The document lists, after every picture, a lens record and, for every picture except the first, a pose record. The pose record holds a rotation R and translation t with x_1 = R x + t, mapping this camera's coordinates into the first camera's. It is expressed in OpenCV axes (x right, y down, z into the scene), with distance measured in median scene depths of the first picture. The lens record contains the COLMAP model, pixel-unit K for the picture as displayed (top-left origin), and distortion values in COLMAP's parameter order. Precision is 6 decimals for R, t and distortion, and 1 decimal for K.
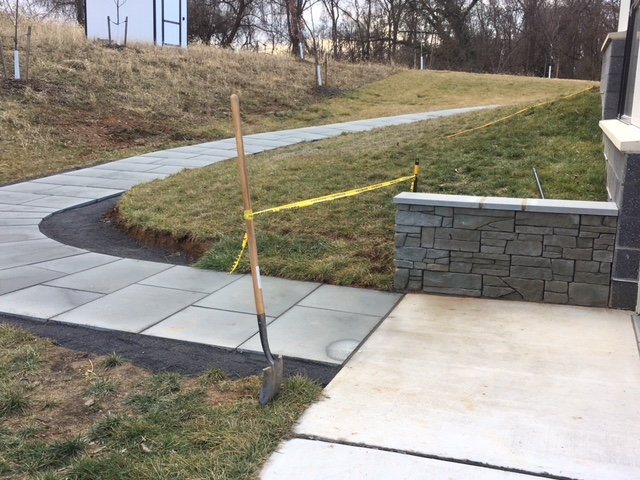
lens RADIAL K [[730.7, 0, 320.0], [0, 730.7, 240.0], [0, 0, 1]] dist [0.030760, 0.009573]
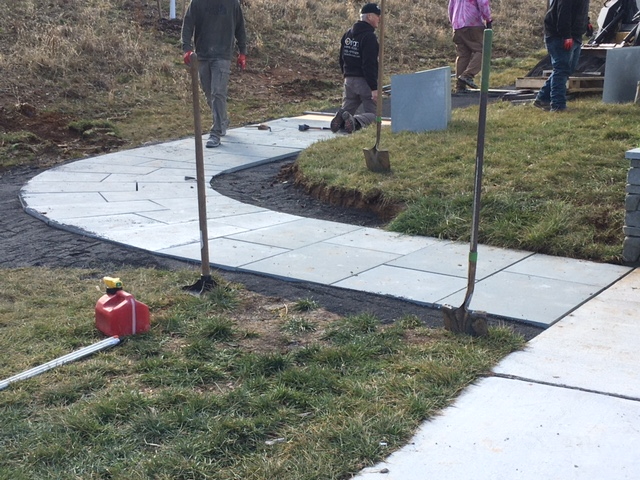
lens RADIAL K [[1024.2, 0, 320.0], [0, 1024.2, 240.0], [0, 0, 1]] dist [0.005469, 0.227061]
pose [[0.975533, 0.038839, -0.216397, 0.015792], [-0.039369, 0.999223, 0.001866, 0.050584], [0.216302, 0.006699, 0.976304, -0.209007]]
